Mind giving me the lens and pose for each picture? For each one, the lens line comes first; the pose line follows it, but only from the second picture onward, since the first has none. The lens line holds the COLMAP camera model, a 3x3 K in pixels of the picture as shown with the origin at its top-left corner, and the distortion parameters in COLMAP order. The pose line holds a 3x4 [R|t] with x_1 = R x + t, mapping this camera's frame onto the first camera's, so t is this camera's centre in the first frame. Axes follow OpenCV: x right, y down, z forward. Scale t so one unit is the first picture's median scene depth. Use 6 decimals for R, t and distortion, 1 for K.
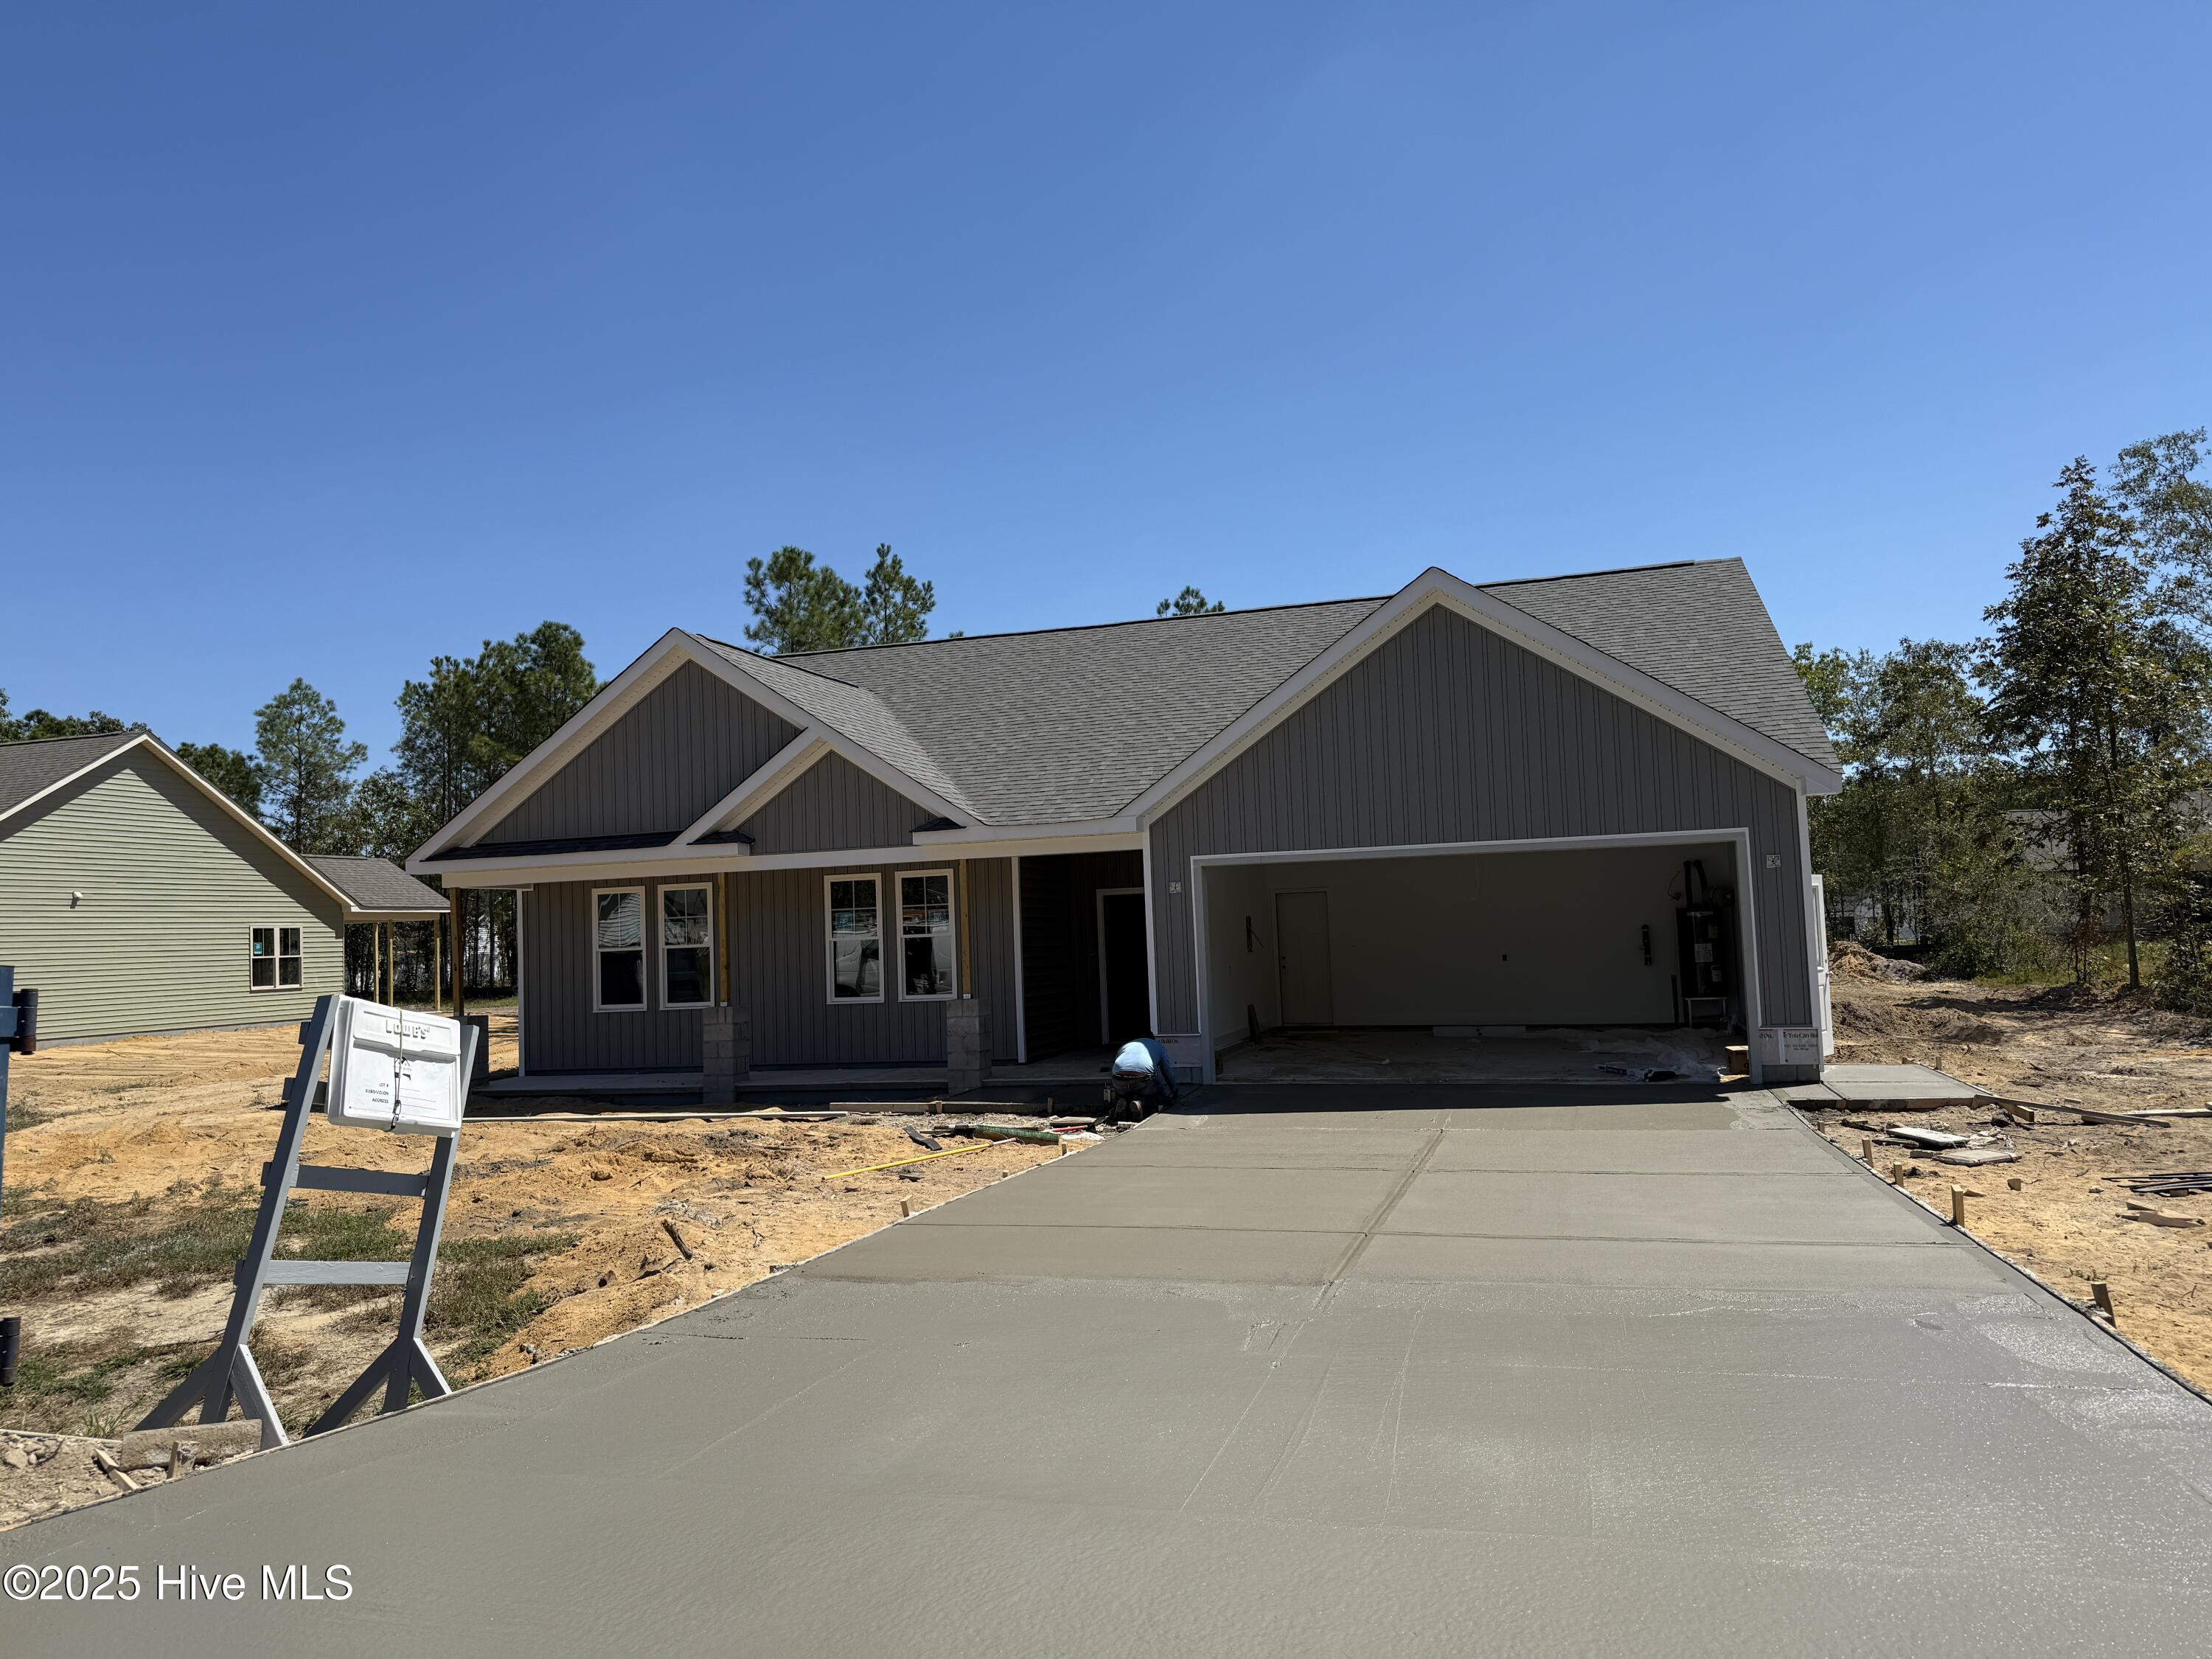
lens RADIAL K [[1567.2, 0, 1089.0], [0, 1567.2, 825.9], [0, 0, 1]] dist [0.024820, -0.037858]
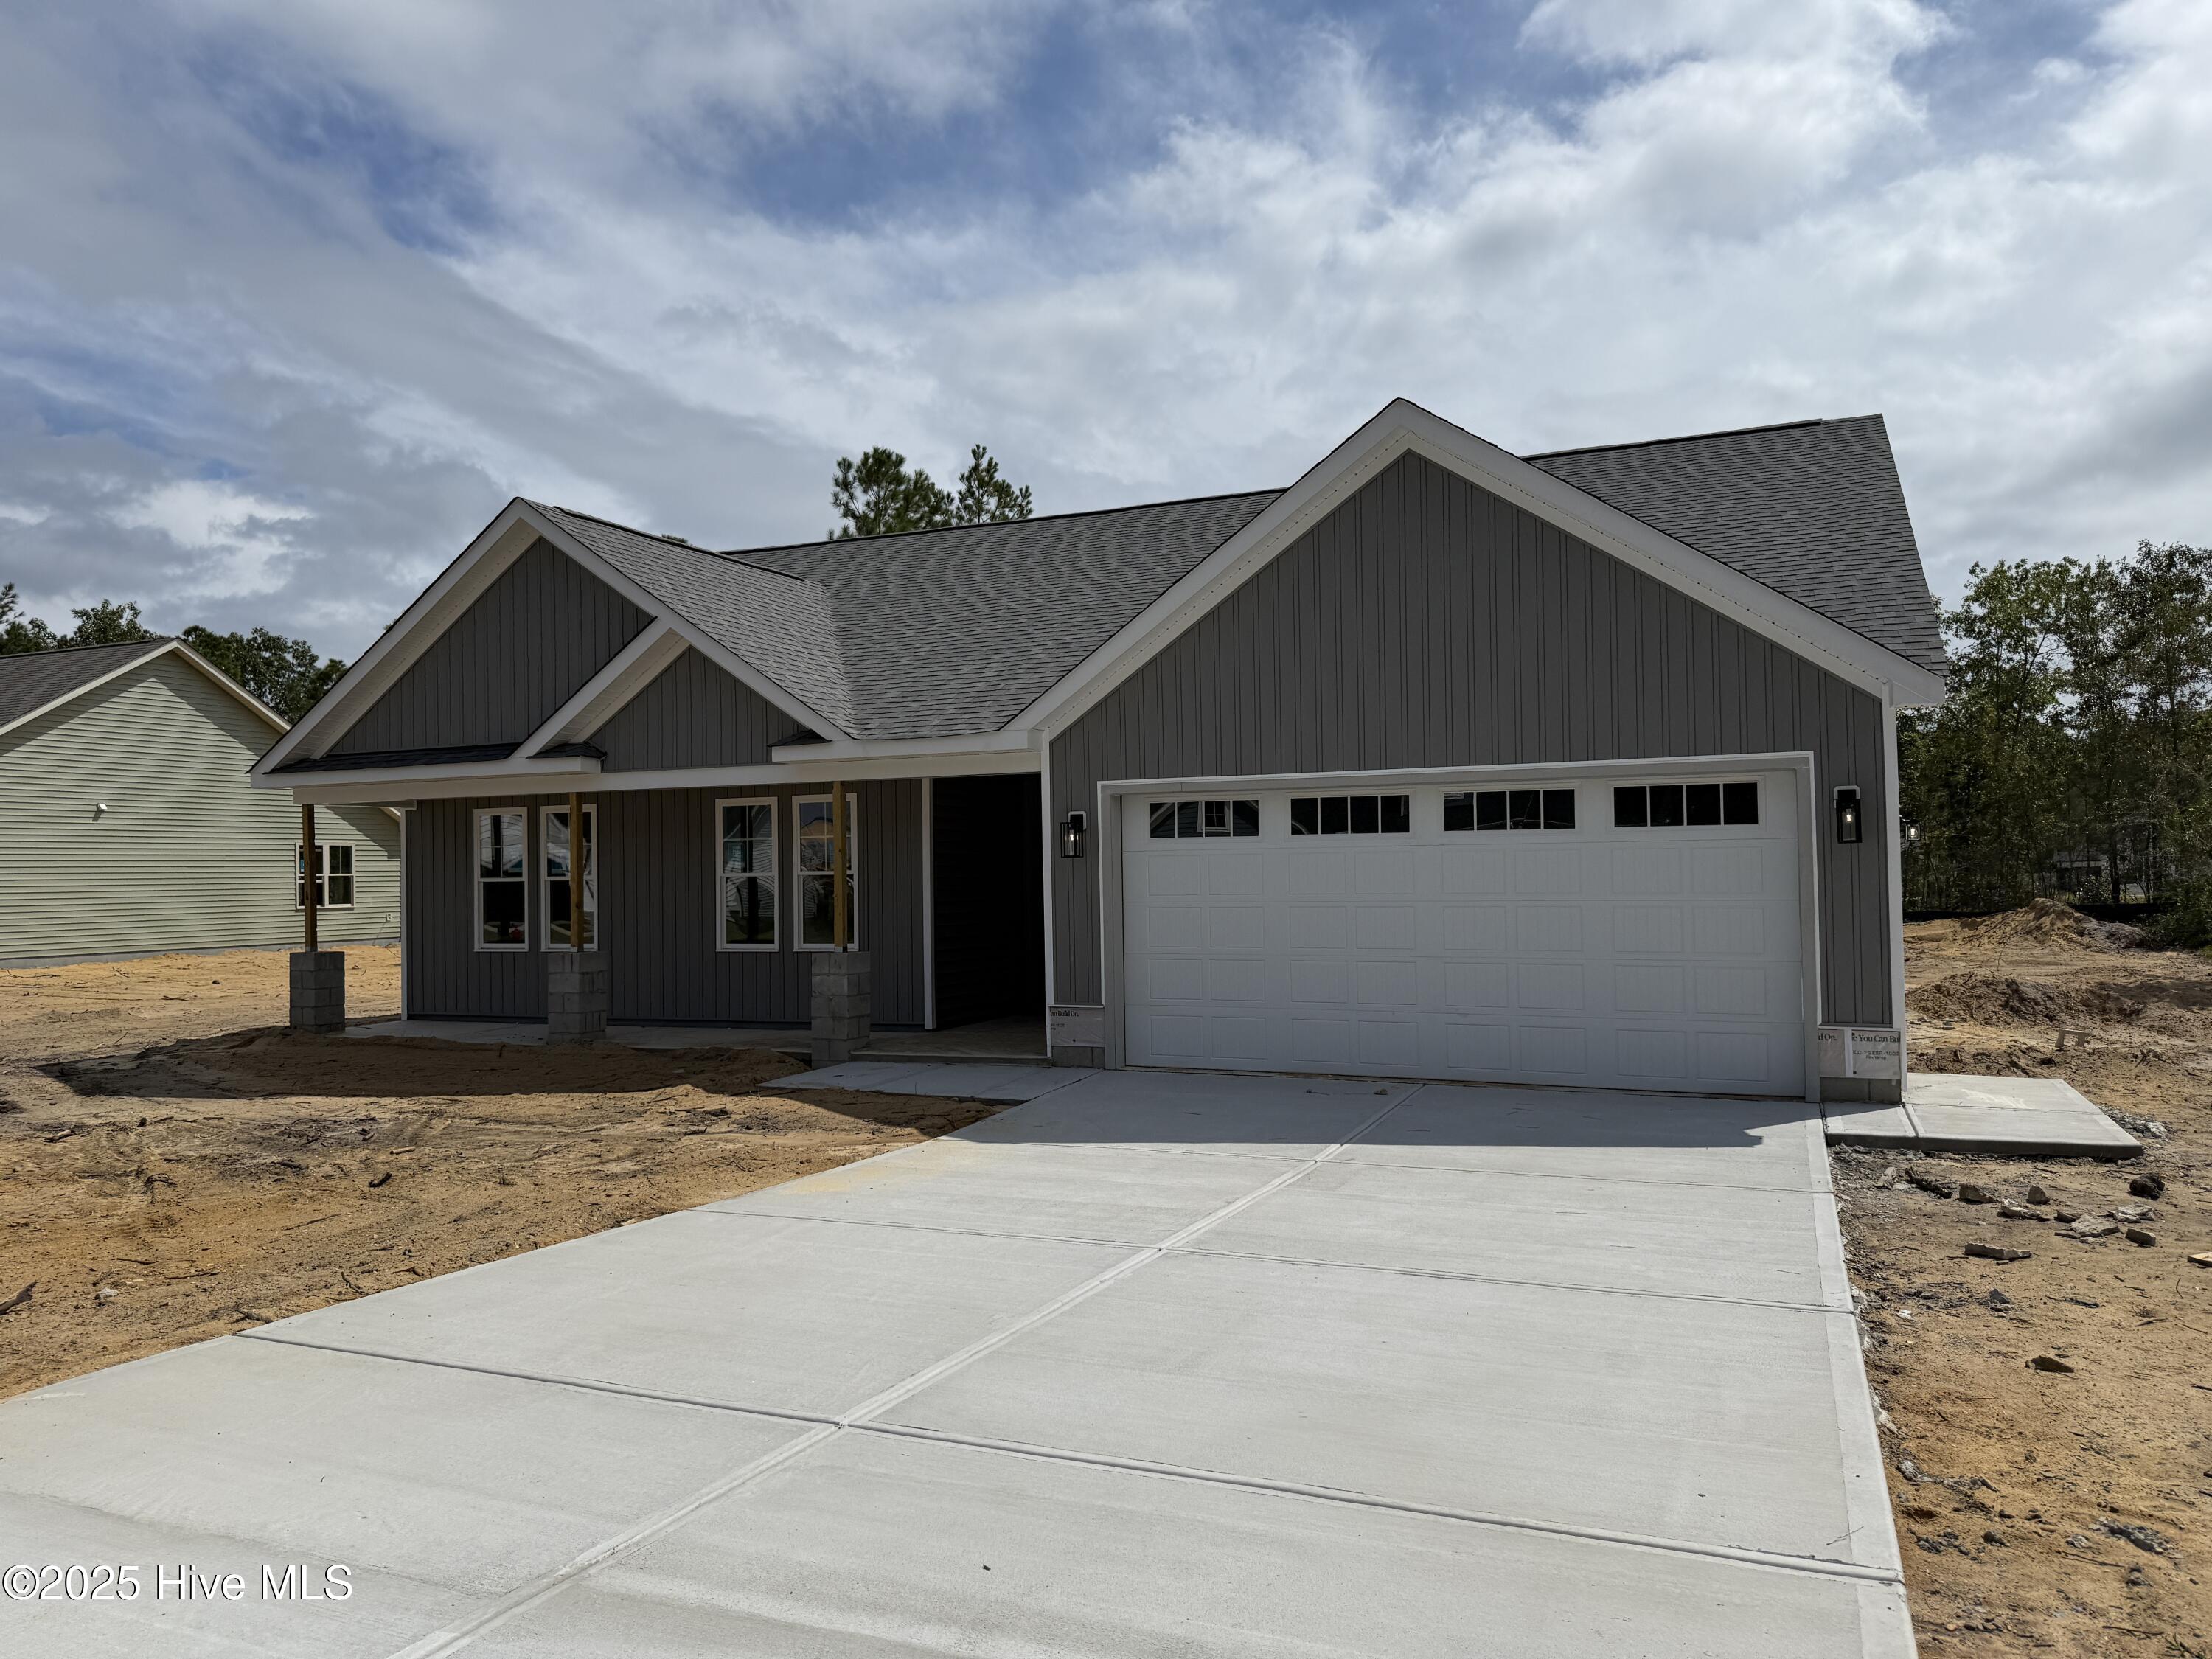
lens RADIAL K [[1567.2, 0, 1126.5], [0, 1567.2, 828.4], [0, 0, 1]] dist [0.024820, -0.037858]
pose [[0.993683, 0.019109, -0.110580, 0.123090], [-0.014075, 0.998836, 0.046132, 0.004838], [0.111333, -0.044285, 0.992796, 0.161014]]
